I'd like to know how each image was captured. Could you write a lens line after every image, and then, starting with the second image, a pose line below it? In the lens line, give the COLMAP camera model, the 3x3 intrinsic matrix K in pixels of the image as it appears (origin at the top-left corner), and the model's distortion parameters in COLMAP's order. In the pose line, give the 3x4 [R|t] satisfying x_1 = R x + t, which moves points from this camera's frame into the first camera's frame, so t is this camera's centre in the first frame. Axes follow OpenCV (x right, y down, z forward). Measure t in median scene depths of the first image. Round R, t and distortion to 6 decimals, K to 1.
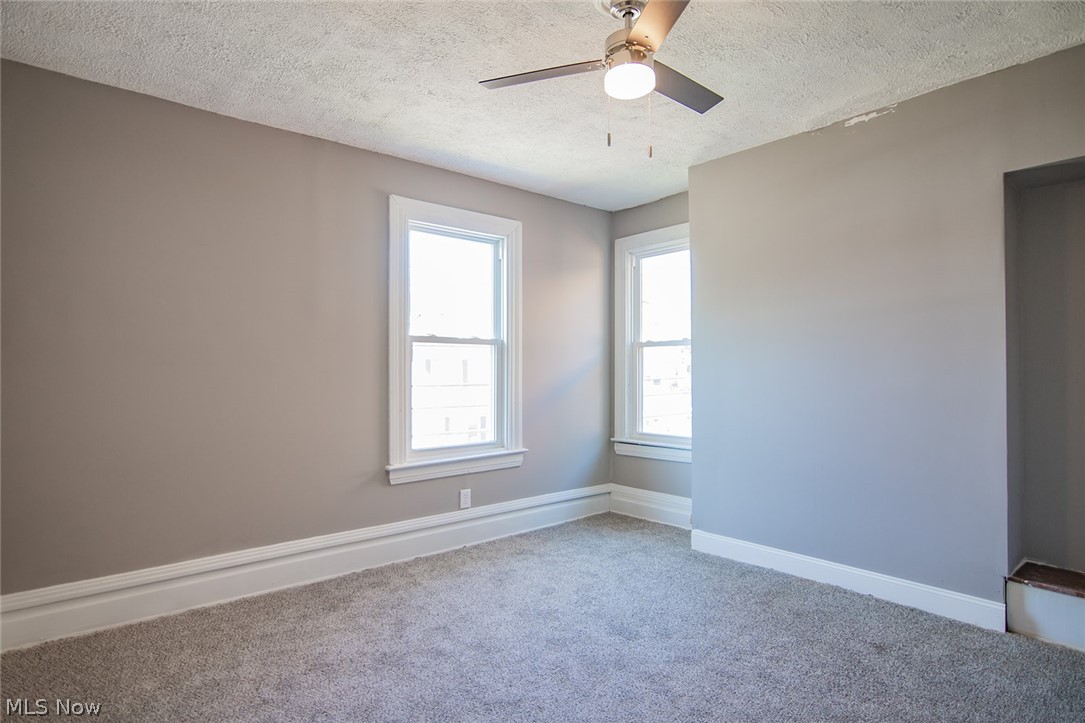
lens RADIAL K [[566.8, 0, 564.8], [0, 566.8, 362.4], [0, 0, 1]] dist [-0.017145, 0.003049]
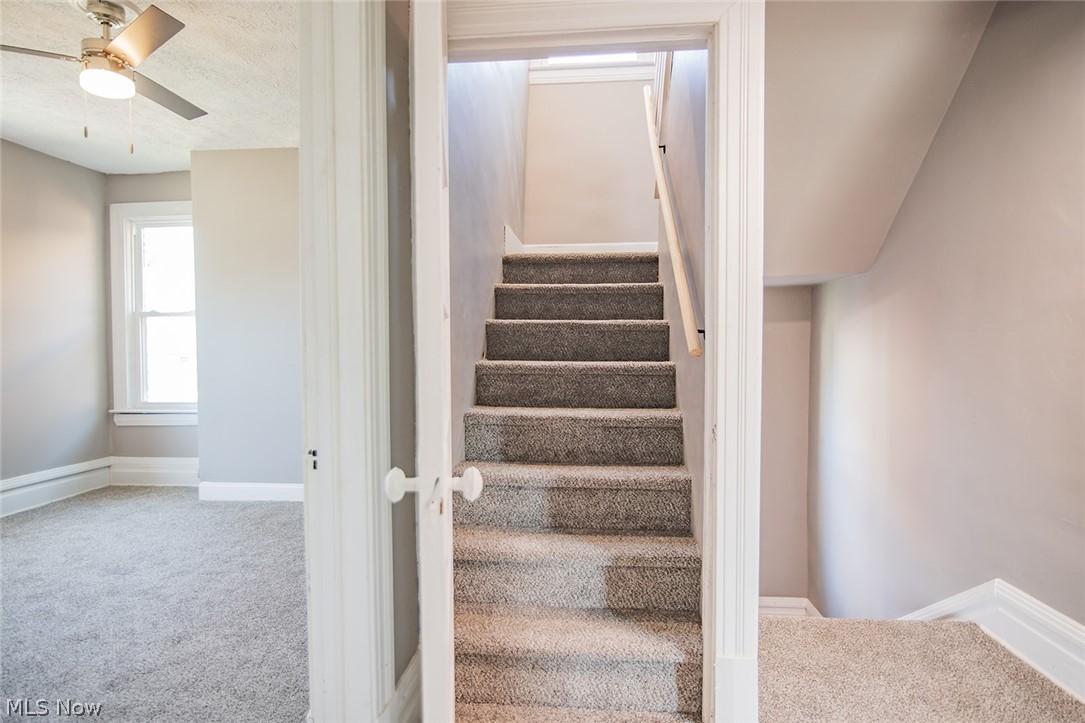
lens RADIAL K [[566.8, 0, 546.4], [0, 566.8, 362.3], [0, 0, 1]] dist [-0.017145, 0.003049]
pose [[0.748549, -0.021397, 0.662734, 0.009625], [-0.005874, 0.999226, 0.038896, 0.015776], [-0.663054, -0.033009, 0.747844, -0.325152]]
